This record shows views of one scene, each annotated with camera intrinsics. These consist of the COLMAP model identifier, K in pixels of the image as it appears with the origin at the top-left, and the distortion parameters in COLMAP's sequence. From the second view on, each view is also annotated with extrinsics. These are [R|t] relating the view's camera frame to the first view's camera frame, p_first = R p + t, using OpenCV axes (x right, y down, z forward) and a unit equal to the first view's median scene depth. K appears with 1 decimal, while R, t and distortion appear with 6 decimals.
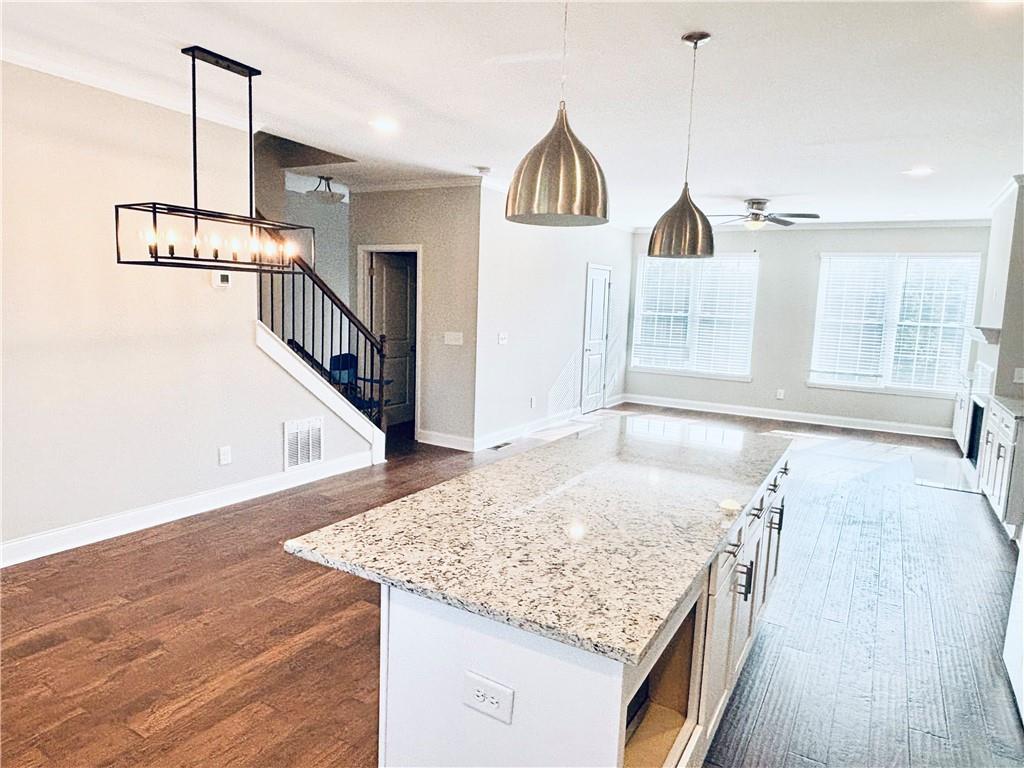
lens RADIAL K [[638.9, 0, 511.1], [0, 638.9, 383.1], [0, 0, 1]] dist [0.002811, 0.000835]
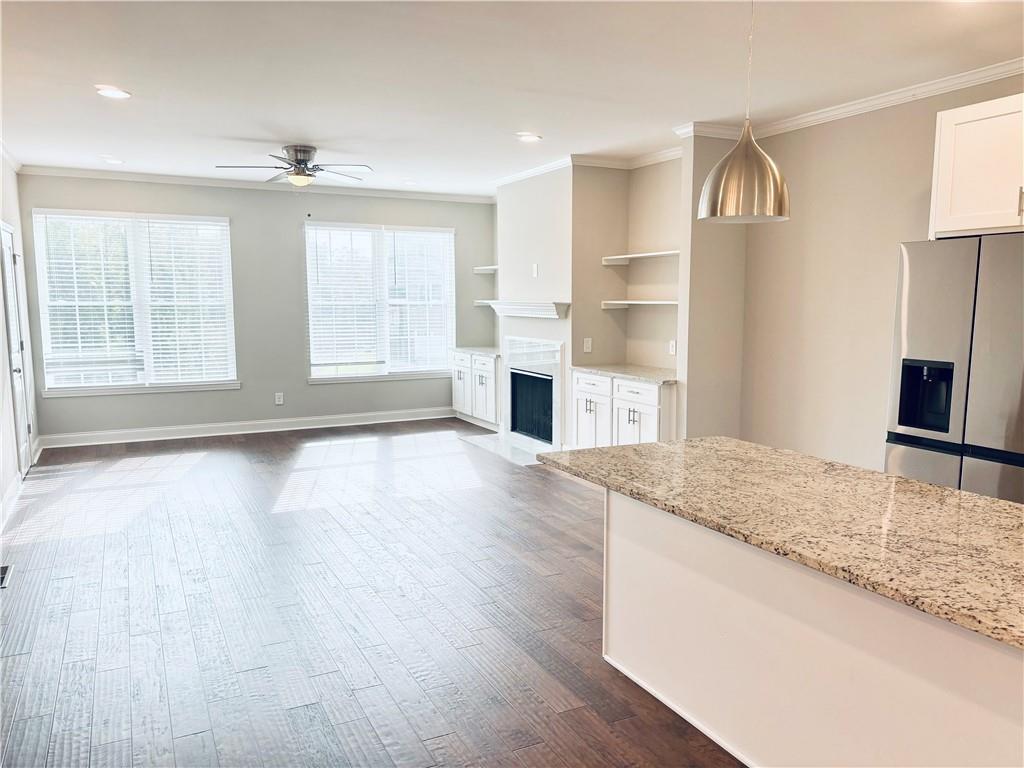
lens RADIAL K [[761.5, 0, 514.7], [0, 761.5, 384.6], [0, 0, 1]] dist [-0.002225, -0.002637]
pose [[0.531657, -0.130973, 0.836772, -0.220558], [0.124012, 0.989361, 0.076063, -0.037505], [-0.837832, 0.063330, 0.542243, 0.261896]]
